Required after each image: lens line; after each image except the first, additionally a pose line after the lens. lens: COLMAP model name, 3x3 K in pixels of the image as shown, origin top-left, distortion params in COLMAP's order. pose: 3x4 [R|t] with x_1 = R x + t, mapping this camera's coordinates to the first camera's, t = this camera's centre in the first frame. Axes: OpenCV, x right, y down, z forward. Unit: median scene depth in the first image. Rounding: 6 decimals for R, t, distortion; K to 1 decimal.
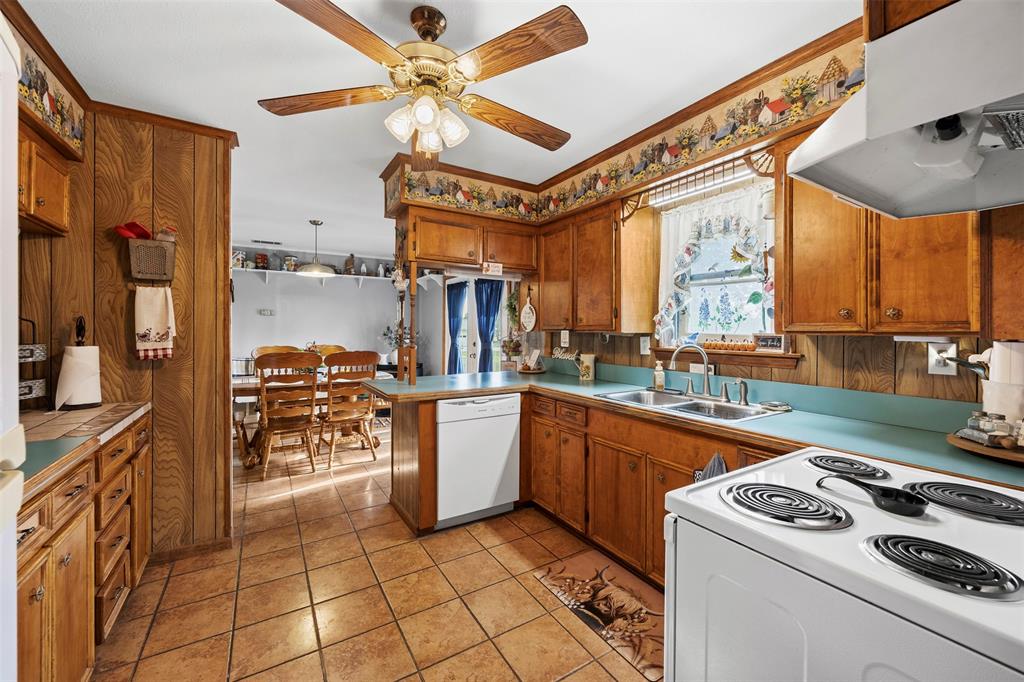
lens RADIAL K [[401.3, 0, 513.9], [0, 401.3, 327.2], [0, 0, 1]] dist [0.000469, 0.000085]
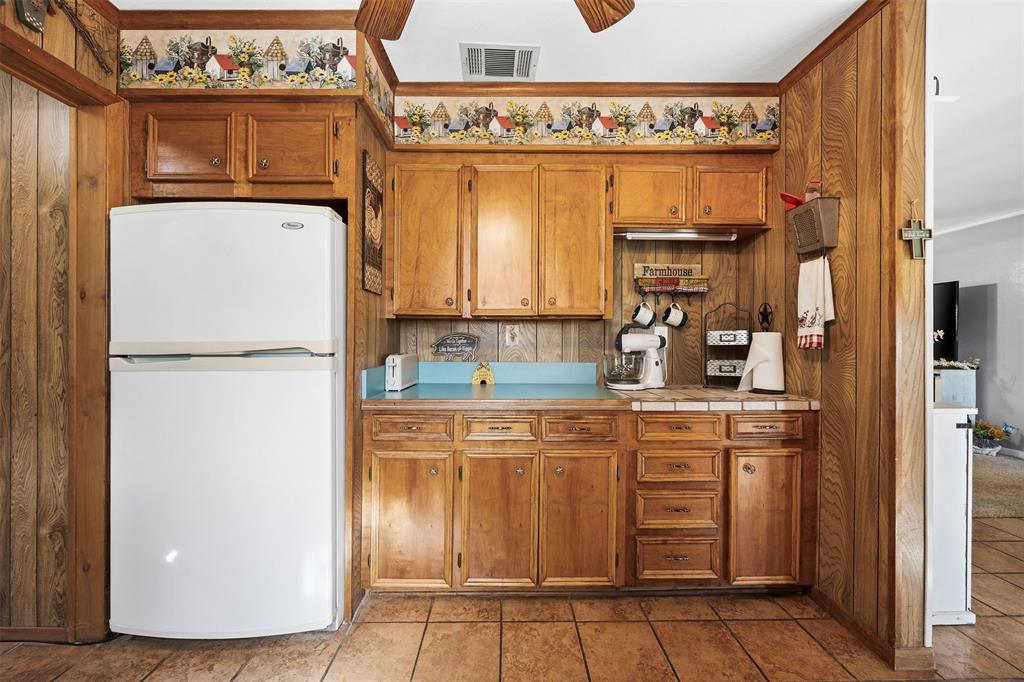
lens RADIAL K [[397.4, 0, 510.5], [0, 397.4, 341.3], [0, 0, 1]] dist [-0.007720, 0.000136]
pose [[-0.523445, -0.001727, -0.852058, 0.105330], [0.000684, 0.999997, -0.002447, 0.063612], [0.852059, -0.001864, -0.523442, 0.862014]]
